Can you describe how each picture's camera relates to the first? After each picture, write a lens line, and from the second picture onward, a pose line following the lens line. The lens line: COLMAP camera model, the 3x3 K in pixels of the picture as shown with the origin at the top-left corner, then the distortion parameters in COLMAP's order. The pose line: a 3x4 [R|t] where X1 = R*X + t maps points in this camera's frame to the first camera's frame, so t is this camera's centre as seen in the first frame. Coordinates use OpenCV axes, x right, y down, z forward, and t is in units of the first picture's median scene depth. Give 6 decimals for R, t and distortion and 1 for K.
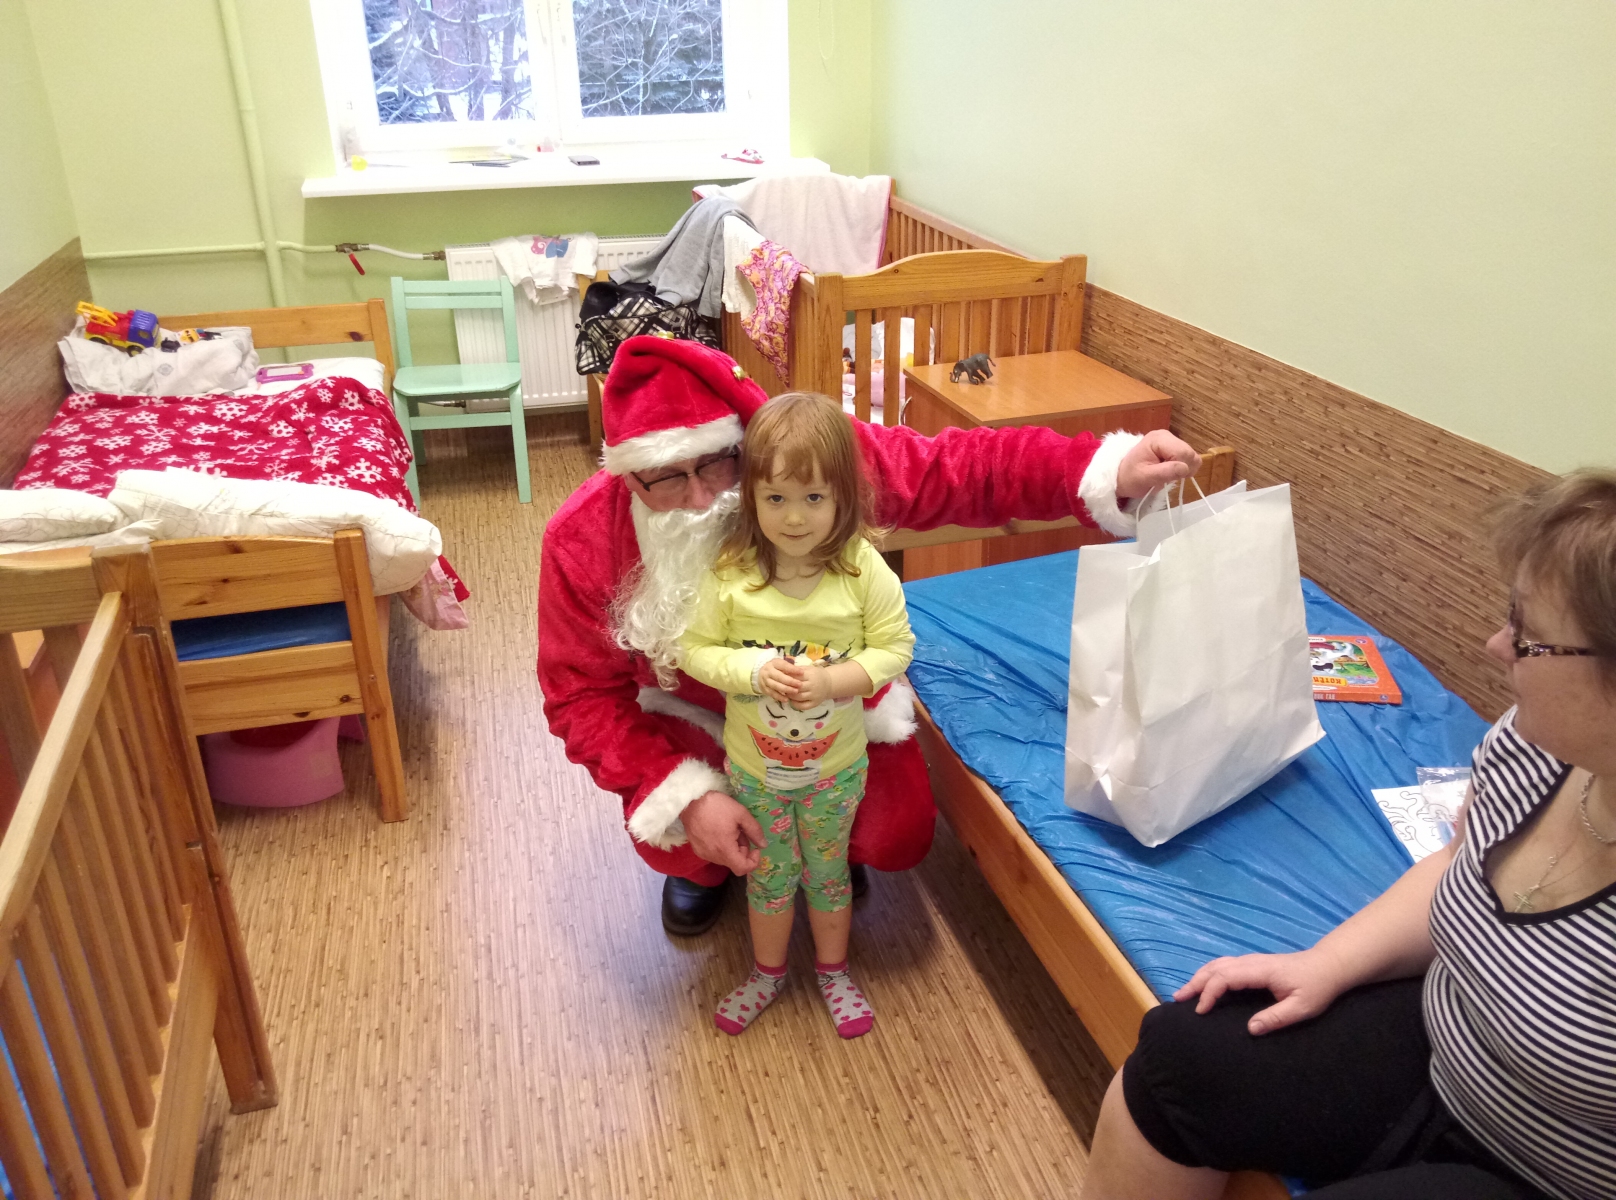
lens RADIAL K [[1321.5, 0, 808.0], [0, 1321.5, 600.0], [0, 0, 1]] dist [0.146456, -0.326952]
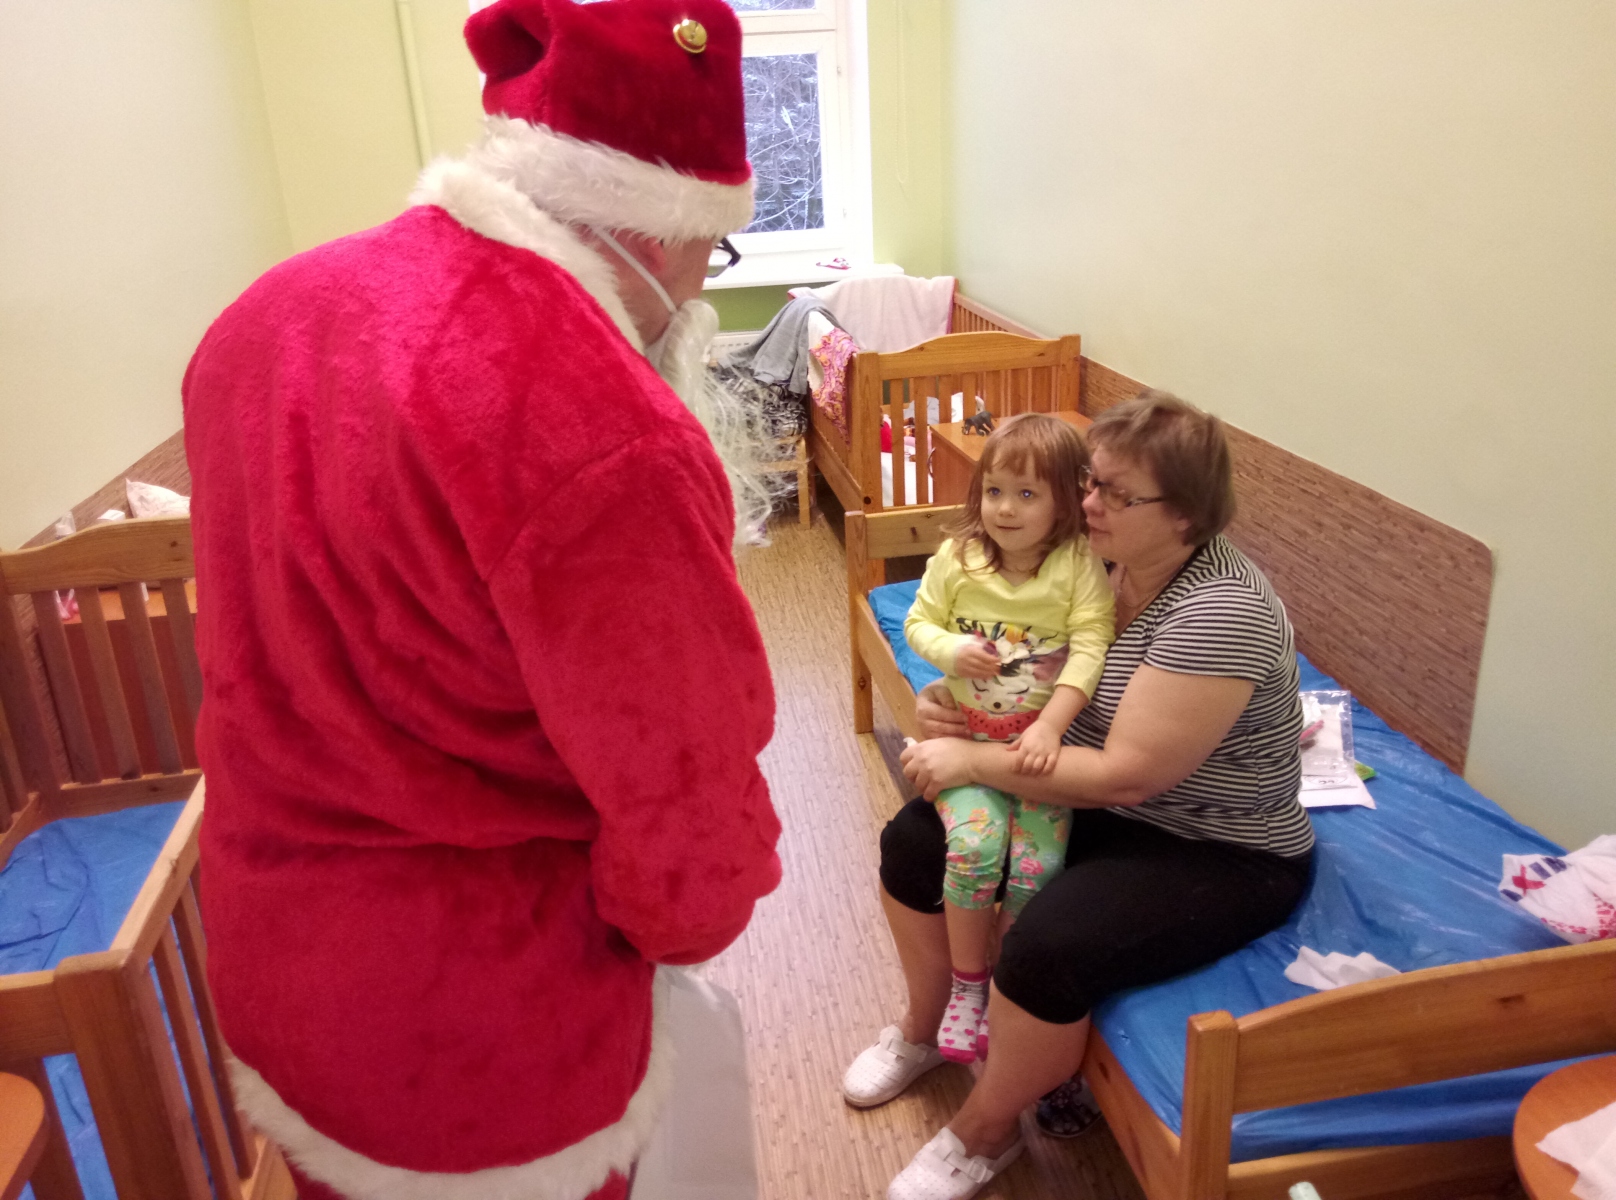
lens RADIAL K [[1321.5, 0, 808.0], [0, 1321.5, 600.0], [0, 0, 1]] dist [0.146456, -0.326952]
pose [[0.991944, 0.008701, -0.126377, 0.144775], [-0.018064, 0.997159, -0.073132, 0.102134], [0.125382, 0.074825, 0.989283, -0.292322]]
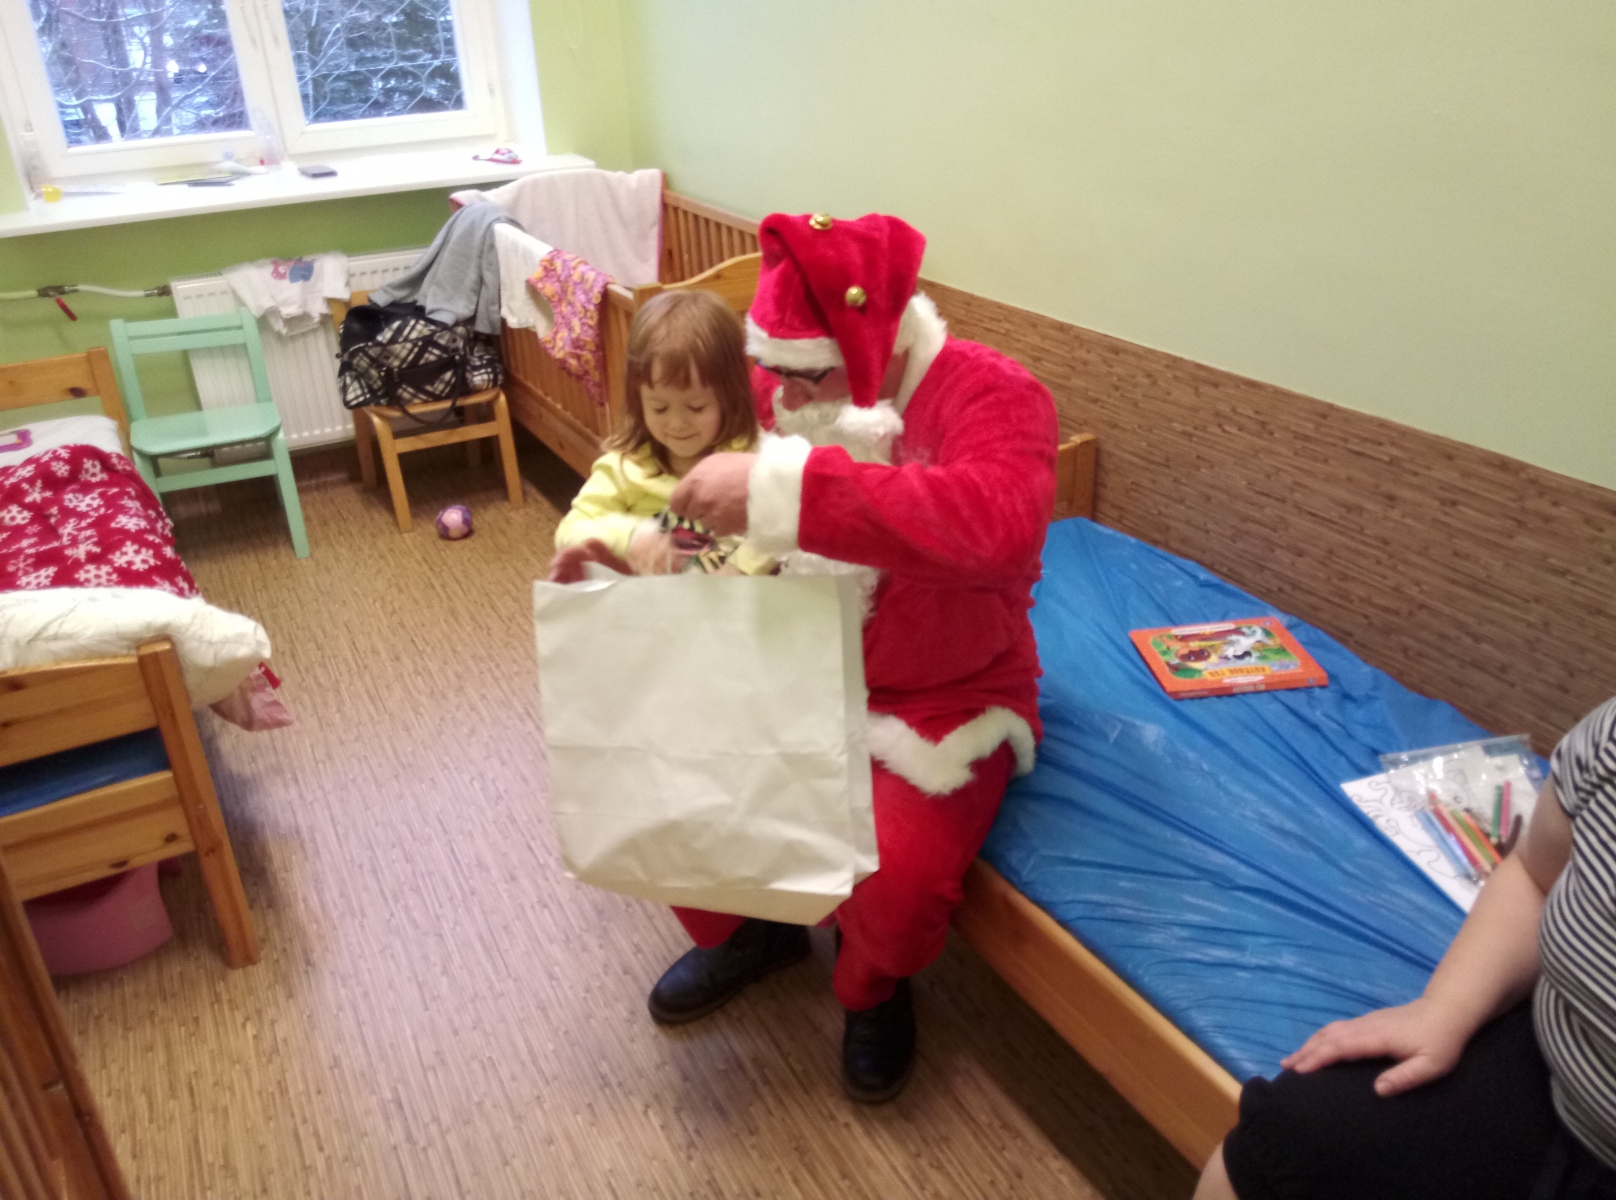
lens RADIAL K [[1315.2, 0, 808.0], [0, 1315.2, 600.0], [0, 0, 1]] dist [0.088828, -0.132817]
pose [[0.973348, -0.124496, 0.192600, -0.094744], [0.120962, 0.992202, 0.030045, -0.050454], [-0.194839, -0.005947, 0.980817, 0.093703]]
